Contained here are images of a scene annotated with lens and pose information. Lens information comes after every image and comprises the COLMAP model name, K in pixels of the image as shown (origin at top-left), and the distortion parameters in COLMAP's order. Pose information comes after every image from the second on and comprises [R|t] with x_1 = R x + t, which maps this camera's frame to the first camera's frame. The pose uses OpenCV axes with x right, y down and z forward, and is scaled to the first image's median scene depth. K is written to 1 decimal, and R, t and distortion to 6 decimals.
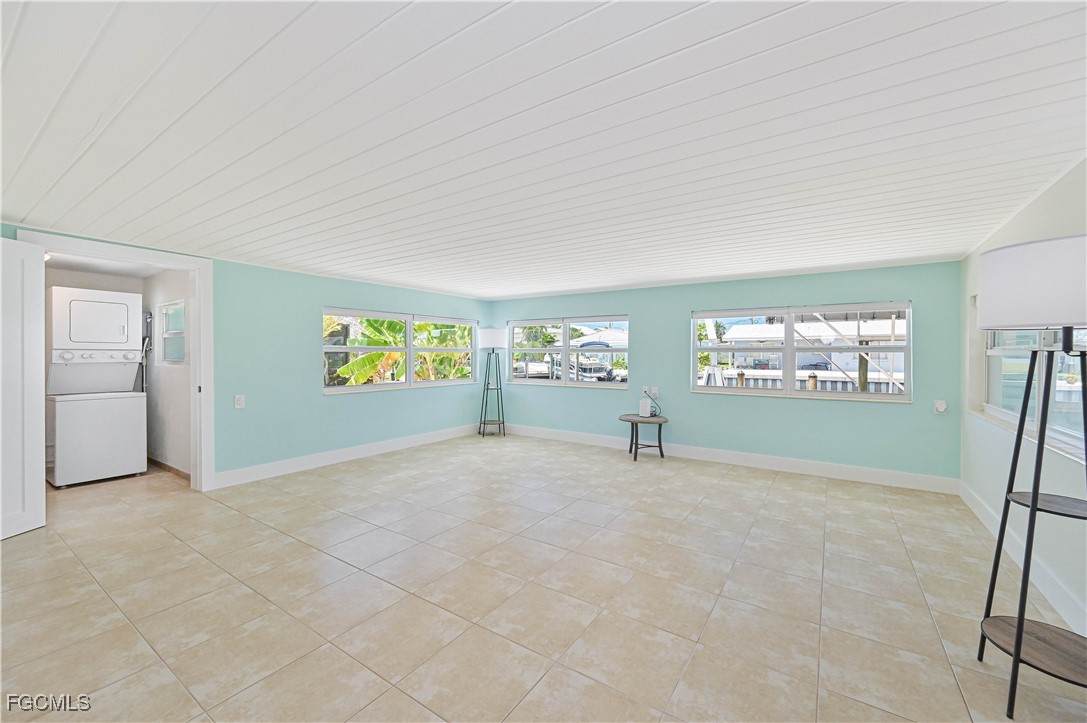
lens RADIAL K [[434.0, 0, 546.2], [0, 434.0, 363.2], [0, 0, 1]] dist [-0.001056, 0.000434]
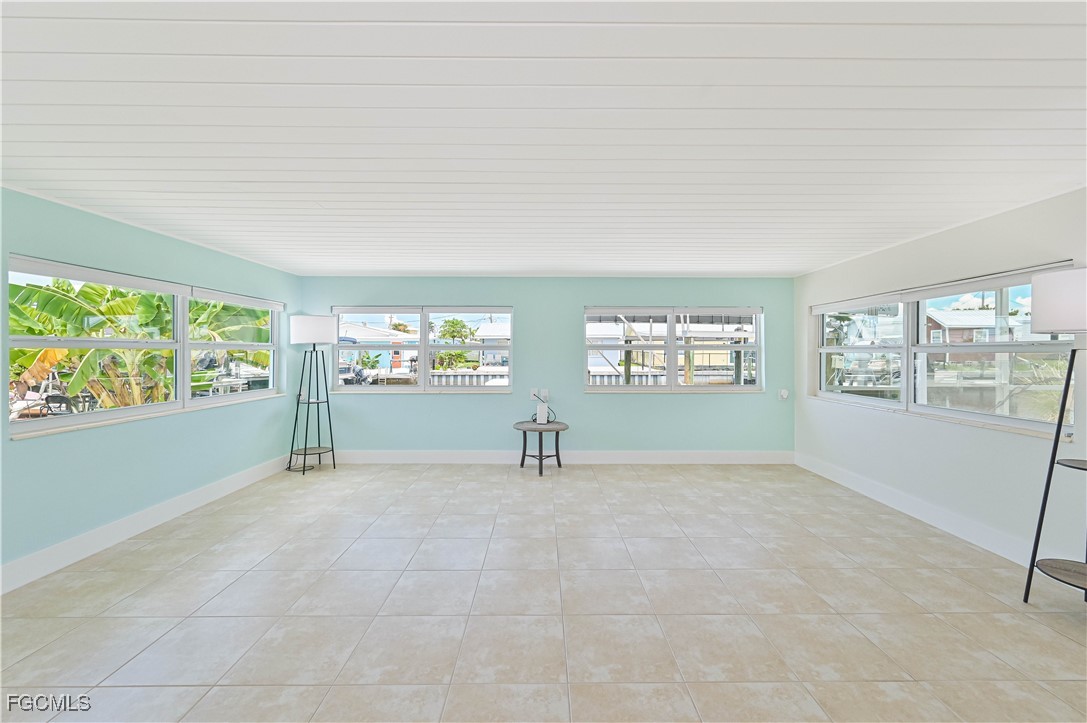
lens RADIAL K [[454.3, 0, 549.1], [0, 454.3, 350.4], [0, 0, 1]] dist [0.001648, 0.000345]
pose [[0.822264, 0.000340, 0.569107, -0.283297], [0.012968, 0.999729, -0.019334, -0.006375], [-0.568959, 0.023277, 0.822036, 0.233057]]
